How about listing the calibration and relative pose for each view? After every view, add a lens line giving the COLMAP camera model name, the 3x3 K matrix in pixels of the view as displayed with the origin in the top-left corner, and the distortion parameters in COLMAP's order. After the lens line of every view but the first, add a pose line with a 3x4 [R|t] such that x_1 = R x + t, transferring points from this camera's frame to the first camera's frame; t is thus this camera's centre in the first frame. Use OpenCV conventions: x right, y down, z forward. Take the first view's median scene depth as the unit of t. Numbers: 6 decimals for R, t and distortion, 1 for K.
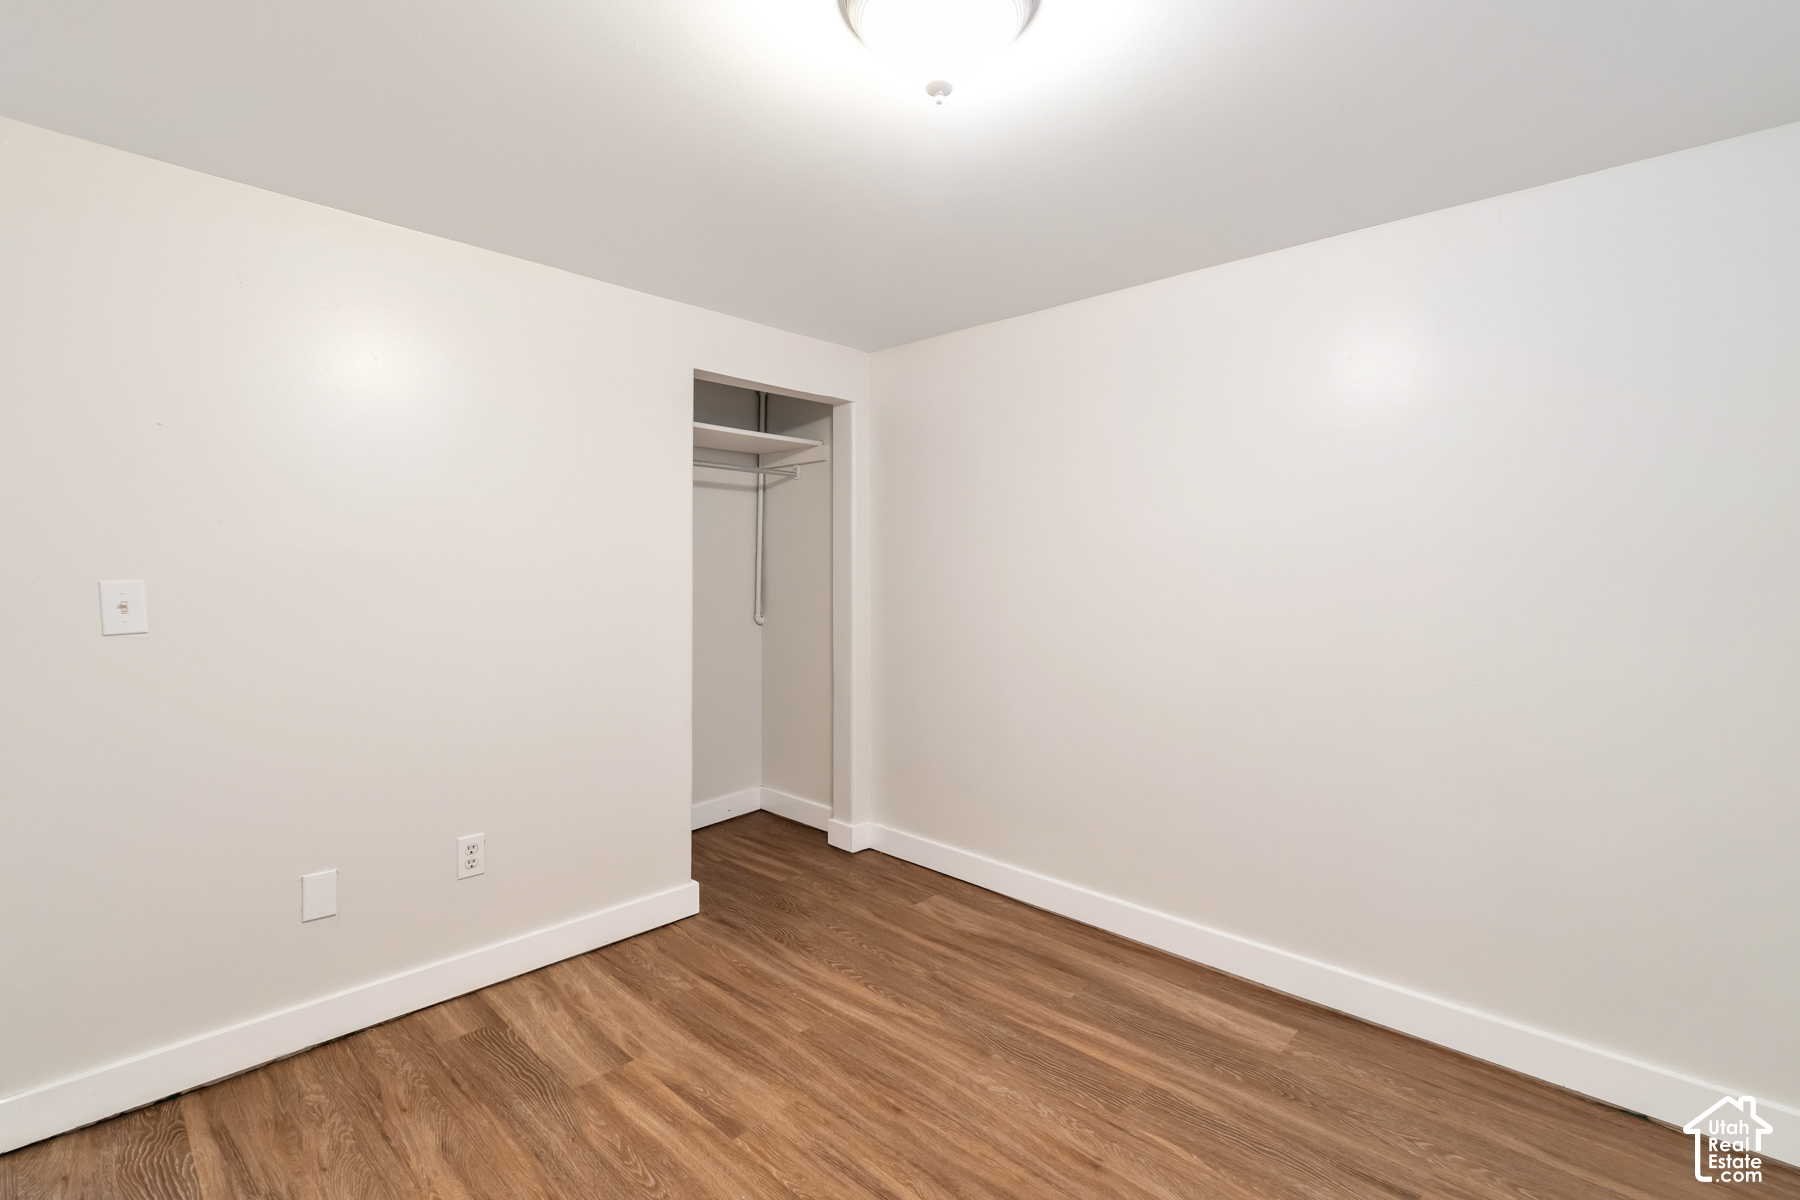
lens RADIAL K [[782.4, 0, 888.5], [0, 782.4, 589.2], [0, 0, 1]] dist [-0.004881, 0.001401]
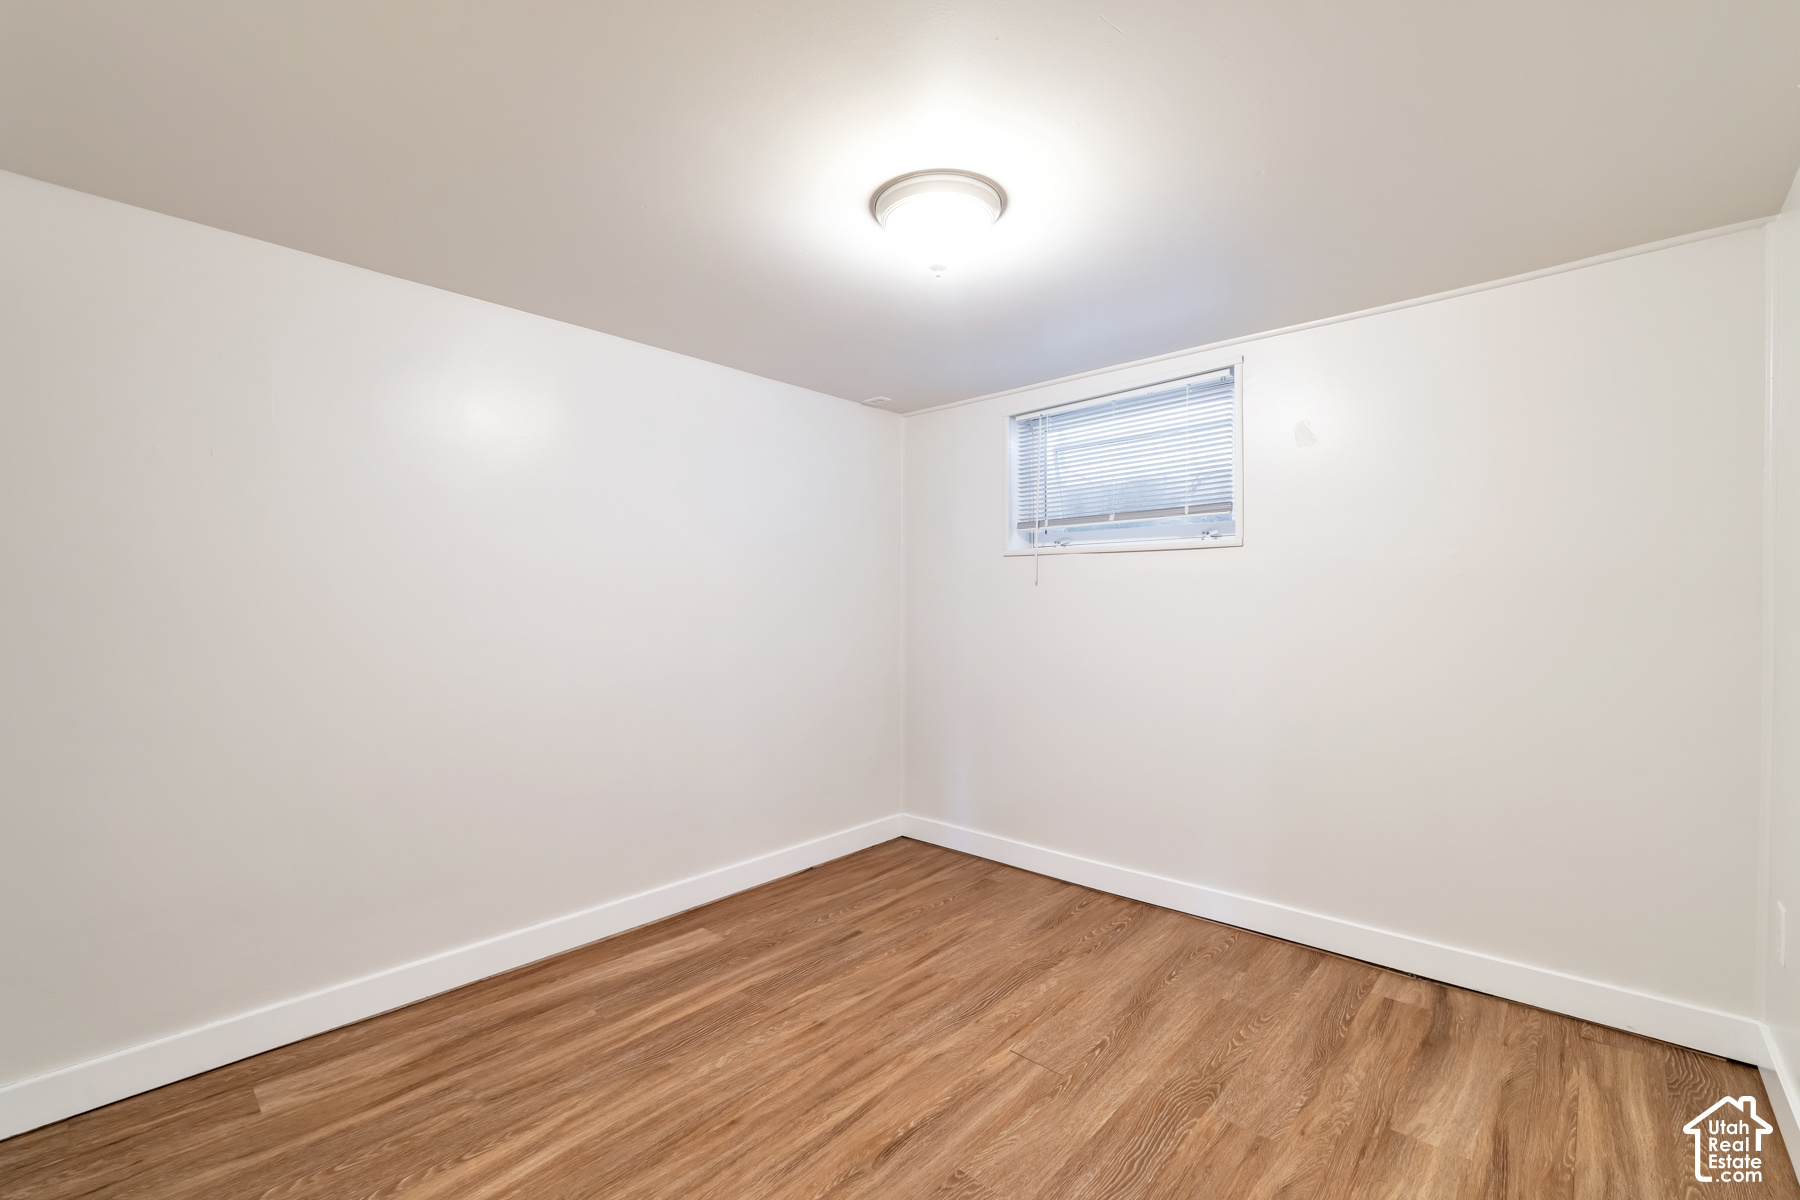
lens RADIAL K [[782.4, 0, 894.3], [0, 782.4, 601.1], [0, 0, 1]] dist [-0.004881, 0.001401]
pose [[-0.018334, -0.004244, 0.999823, -0.841077], [0.024339, 0.999693, 0.004690, -0.004257], [-0.999536, 0.024420, -0.018225, 0.670387]]
